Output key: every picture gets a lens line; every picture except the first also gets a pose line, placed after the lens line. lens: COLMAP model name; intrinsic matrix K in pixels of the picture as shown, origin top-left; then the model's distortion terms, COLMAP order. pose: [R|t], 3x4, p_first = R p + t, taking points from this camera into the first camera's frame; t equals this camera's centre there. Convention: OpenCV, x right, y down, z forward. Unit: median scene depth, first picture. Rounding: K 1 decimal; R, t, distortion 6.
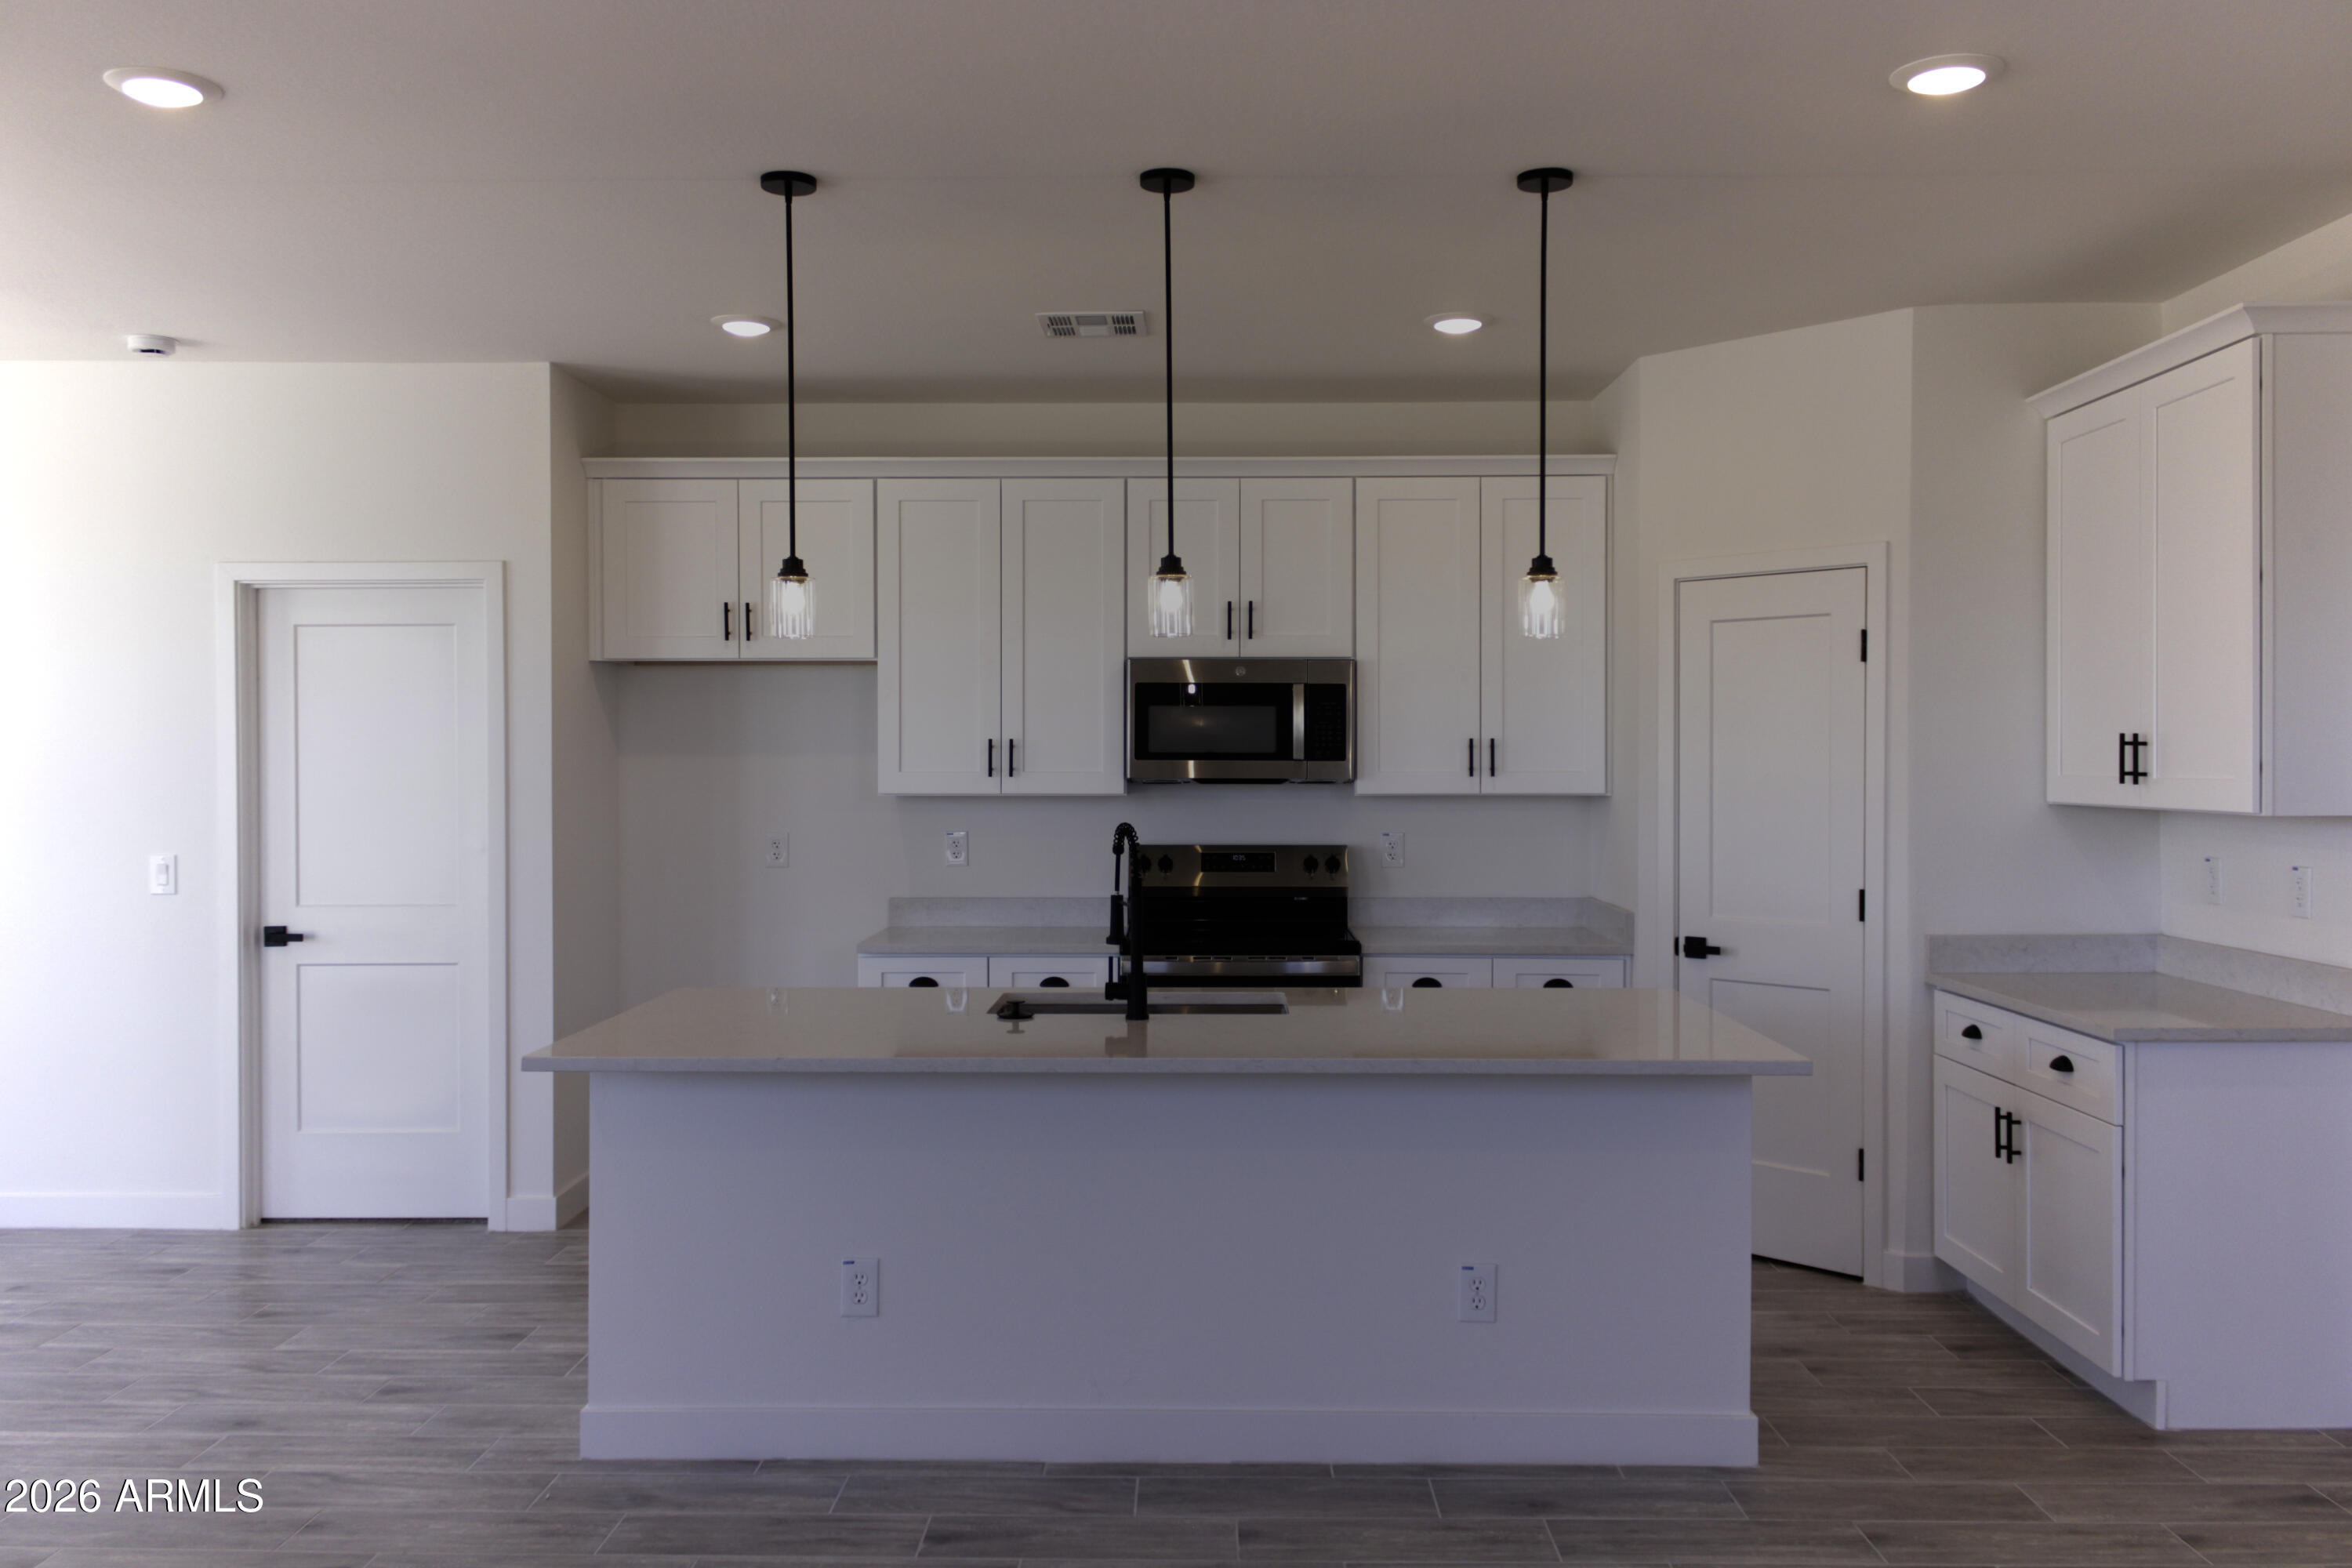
lens RADIAL K [[1896.4, 0, 1156.3], [0, 1896.4, 782.3], [0, 0, 1]] dist [0.051153, -0.069092]
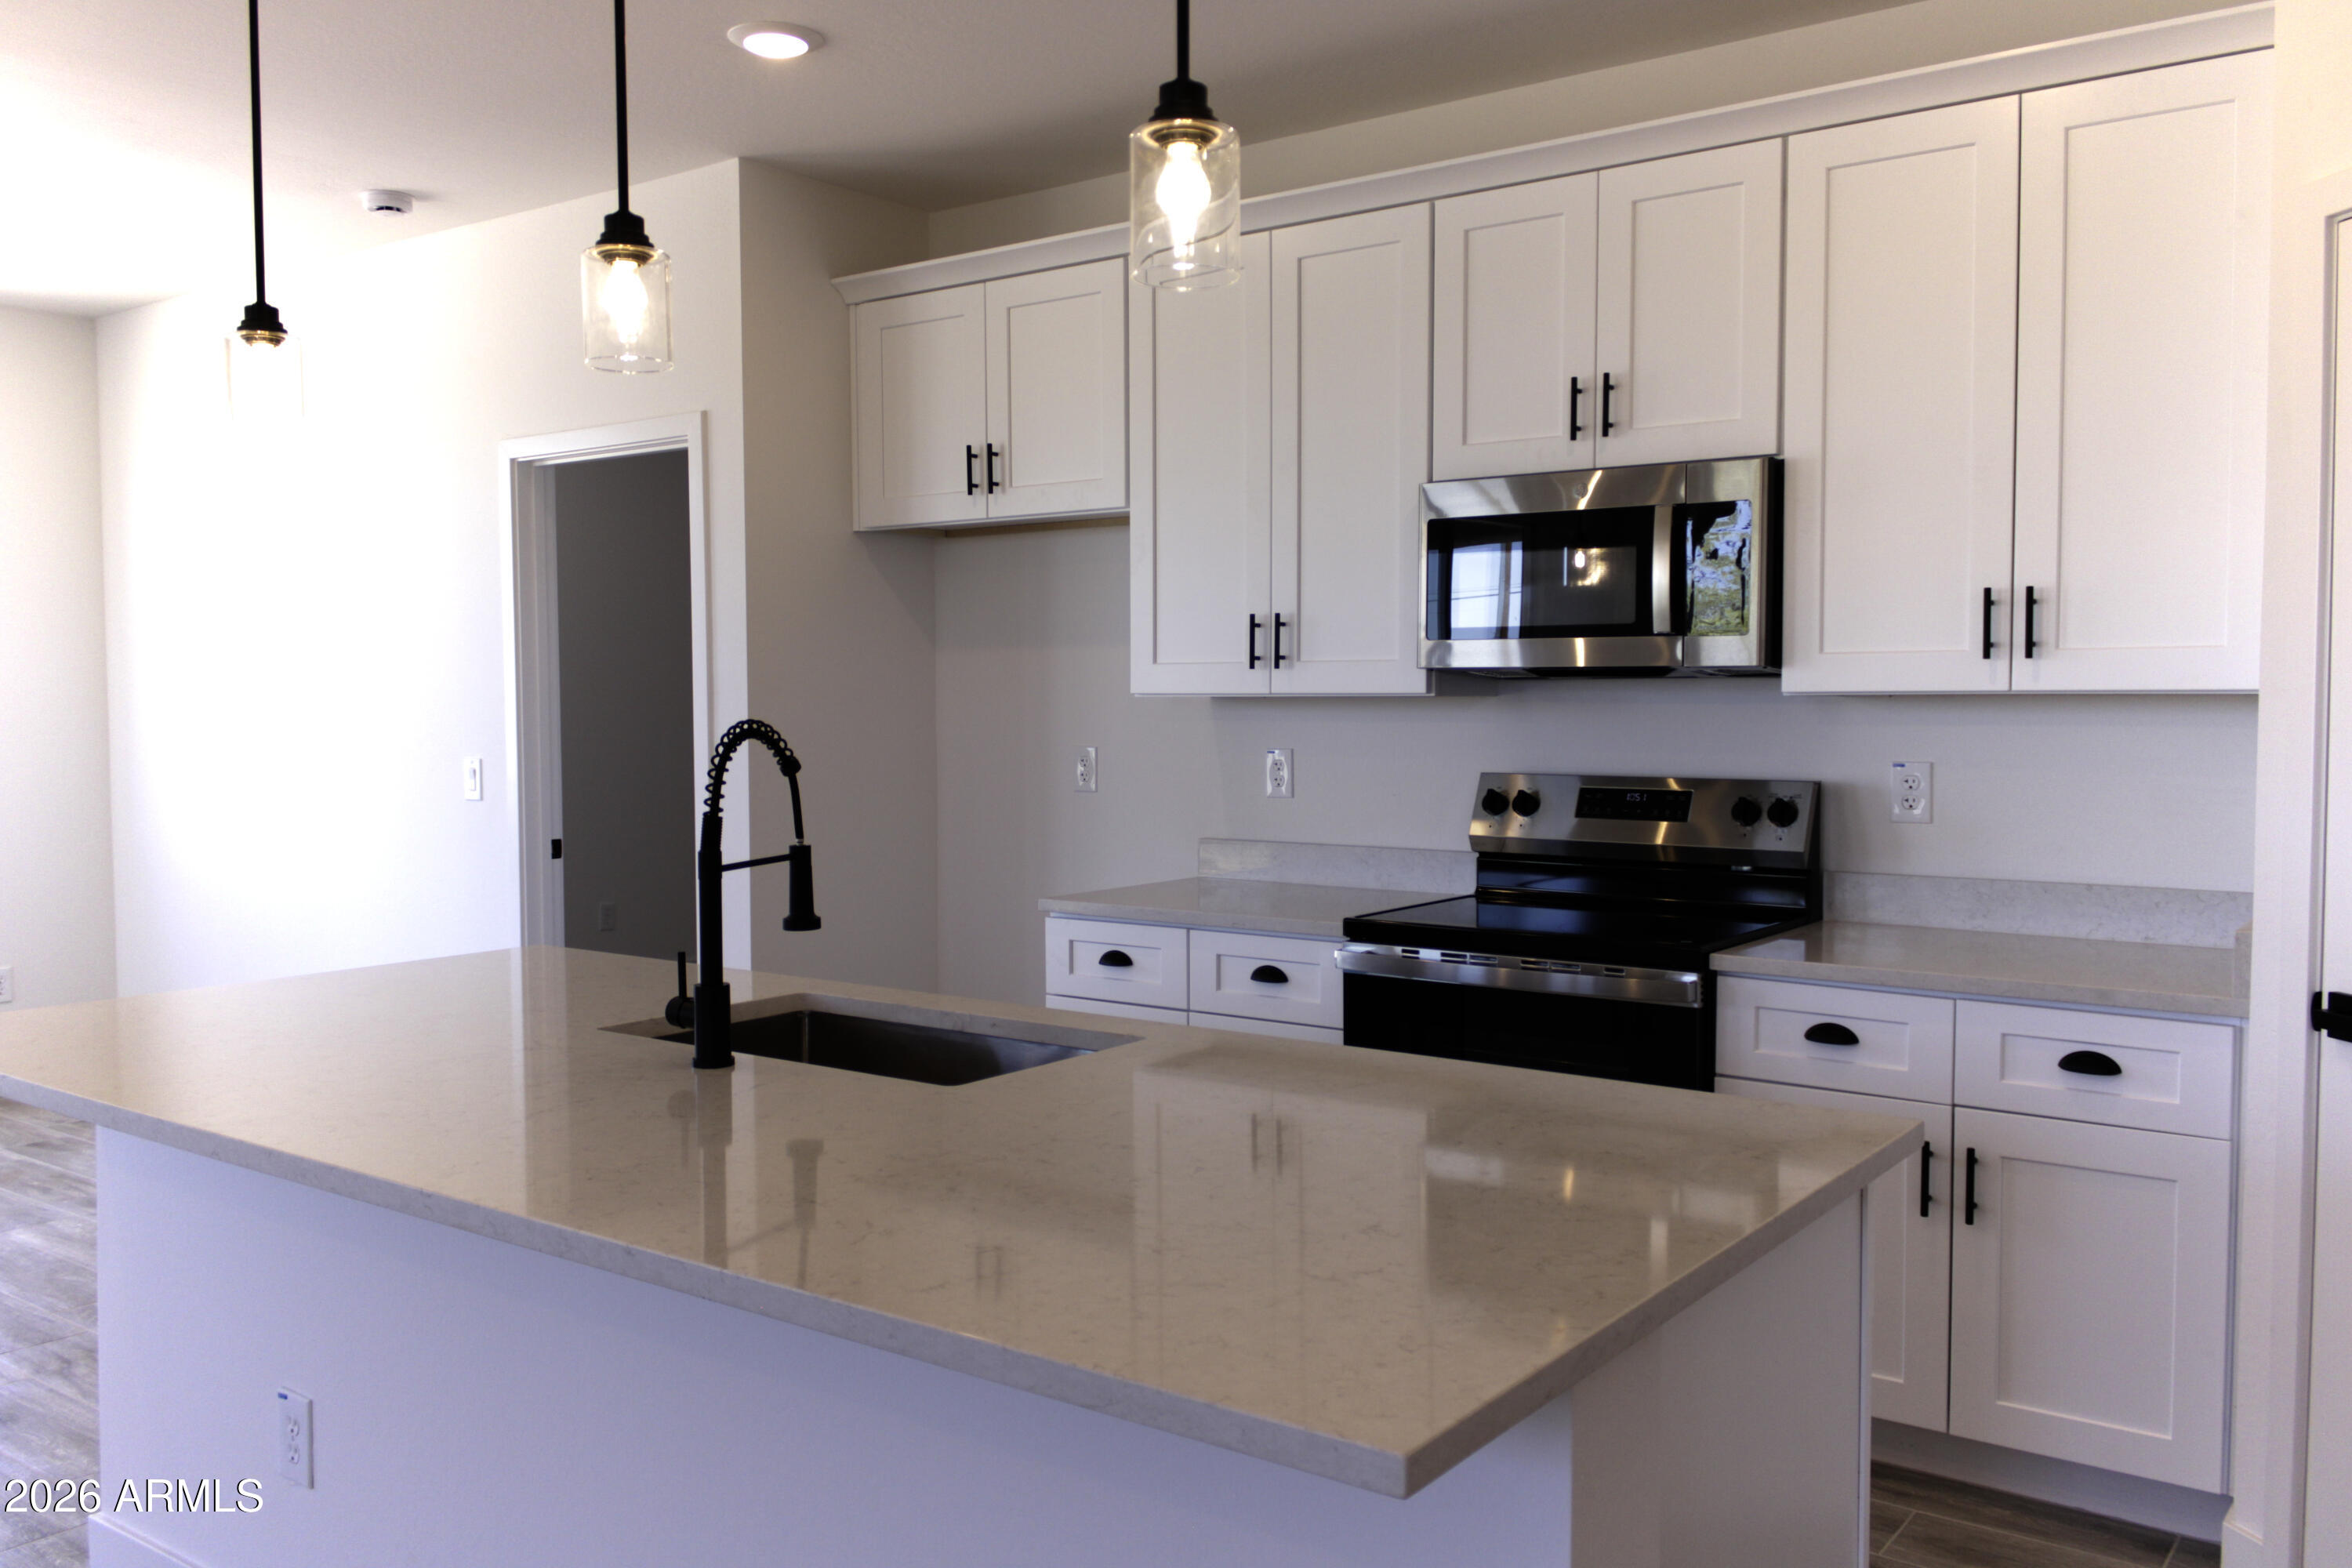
lens RADIAL K [[1896.4, 0, 1156.3], [0, 1896.4, 782.3], [0, 0, 1]] dist [0.051153, -0.069092]
pose [[0.812309, 0.025243, -0.582681, 0.290988], [-0.003988, 0.999280, 0.037732, 0.012482], [0.583214, -0.028326, 0.811824, 0.420642]]
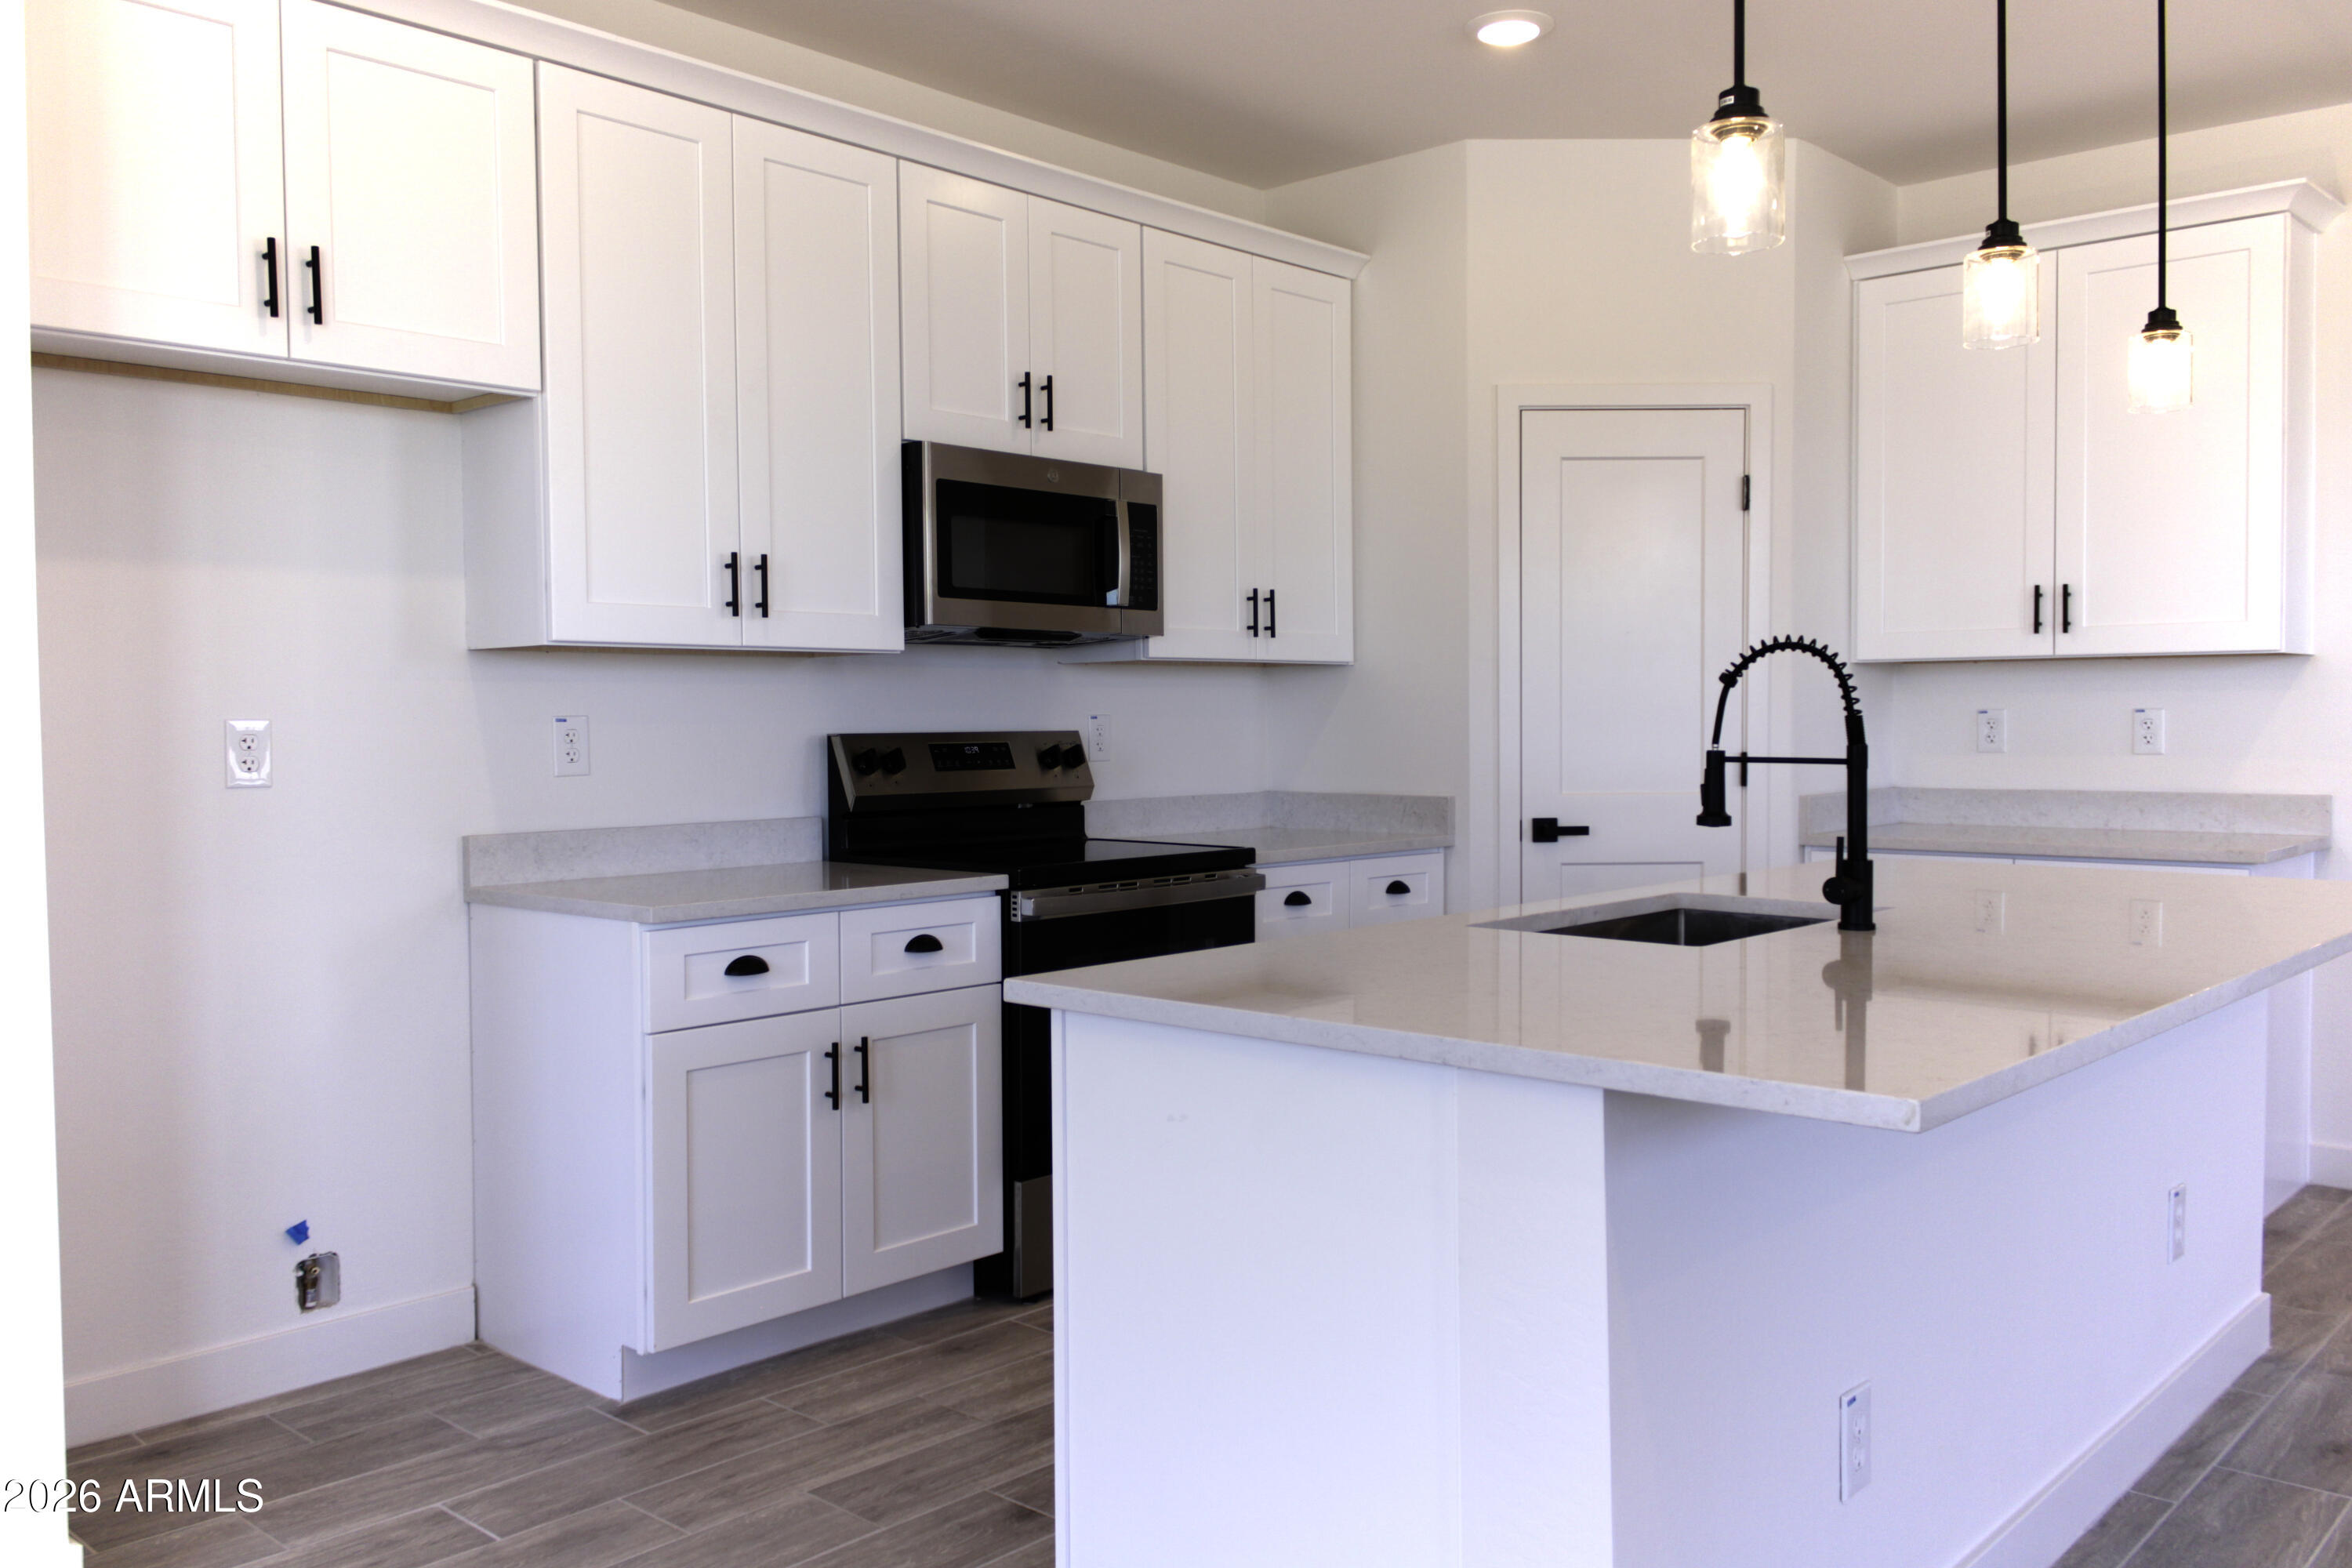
lens RADIAL K [[1896.4, 0, 1156.3], [0, 1896.4, 782.3], [0, 0, 1]] dist [0.051153, -0.069092]
pose [[0.658507, -0.029841, 0.751983, -0.453973], [0.016291, 0.999545, 0.025399, 0.036271], [-0.752398, -0.004475, 0.658693, 0.511455]]
